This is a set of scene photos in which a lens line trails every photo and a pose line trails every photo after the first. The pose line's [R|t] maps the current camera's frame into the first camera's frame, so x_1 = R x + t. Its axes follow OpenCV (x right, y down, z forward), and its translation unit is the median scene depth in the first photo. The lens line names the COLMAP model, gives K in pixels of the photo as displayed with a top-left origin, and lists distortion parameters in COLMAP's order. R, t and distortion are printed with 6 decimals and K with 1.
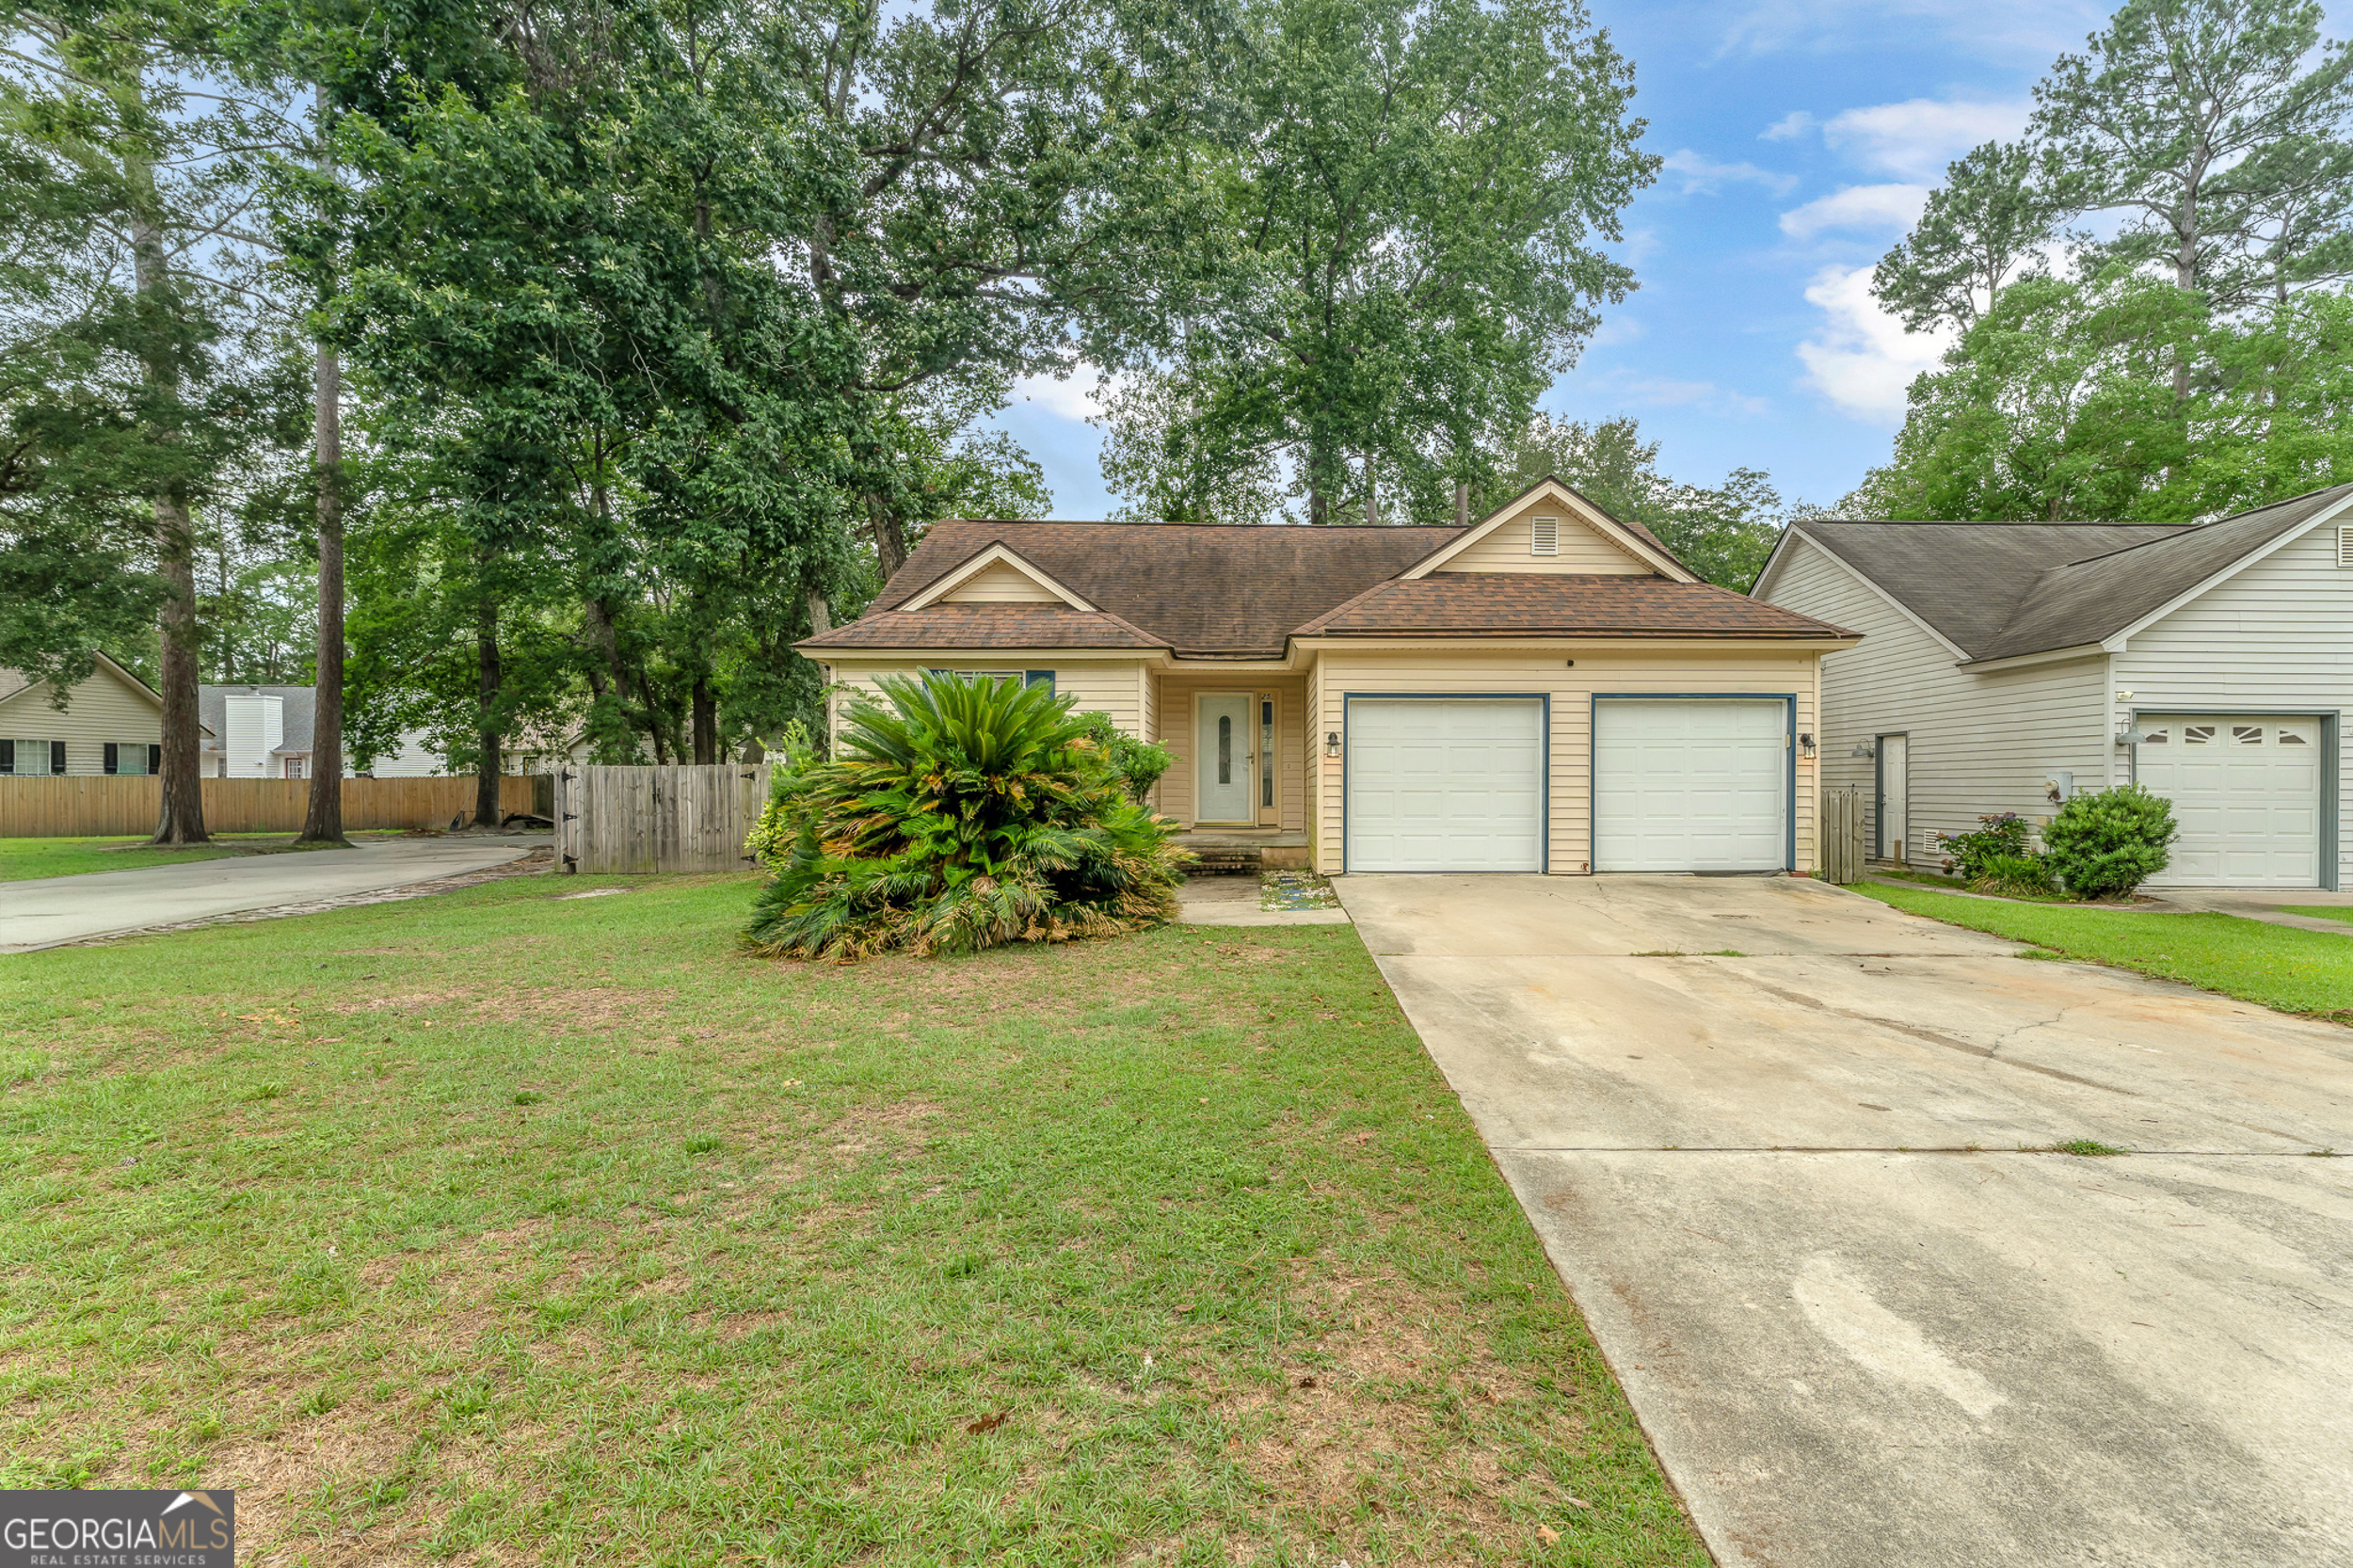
lens RADIAL K [[1100.0, 0, 1185.2], [0, 1100.0, 800.2], [0, 0, 1]] dist [0.021030, 0.000085]
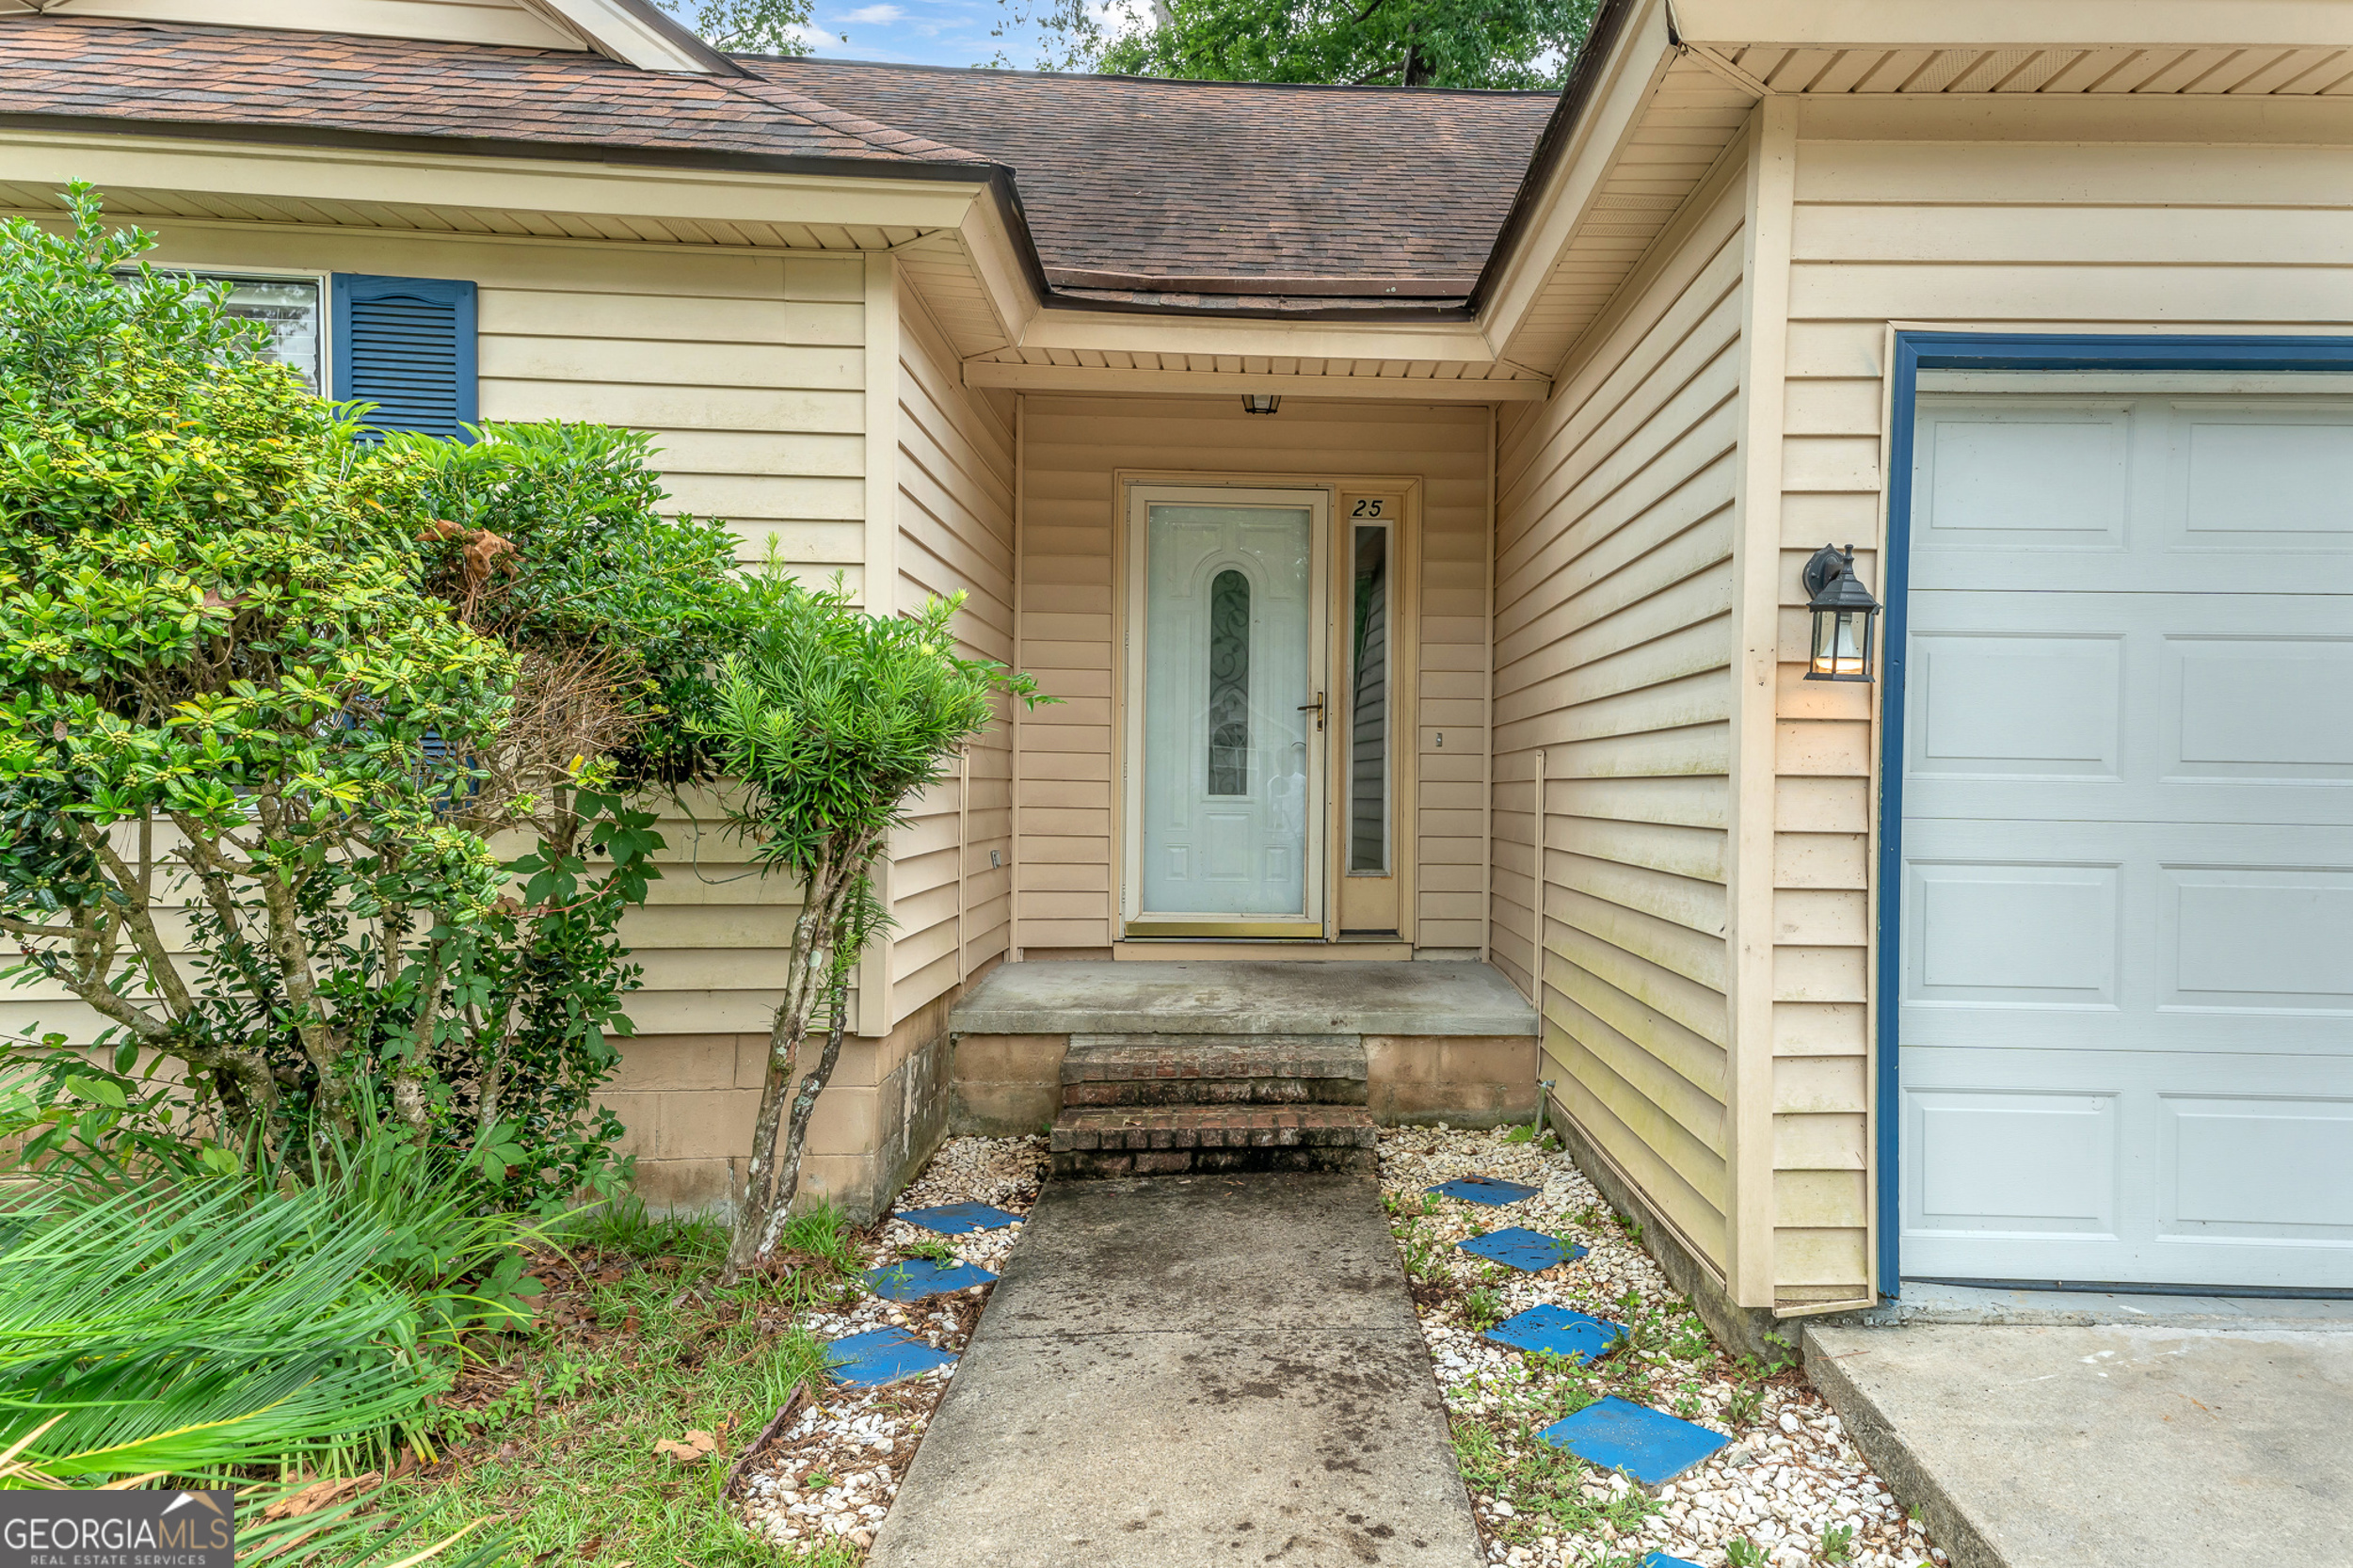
lens RADIAL K [[1100.0, 0, 1171.7], [0, 1100.0, 786.3], [0, 0, 1]] dist [0.021030, 0.000085]
pose [[0.999905, 0.013564, 0.002359, 0.021188], [-0.013556, 0.999902, -0.003470, -0.017809], [-0.002406, 0.003438, 0.999991, 0.753054]]
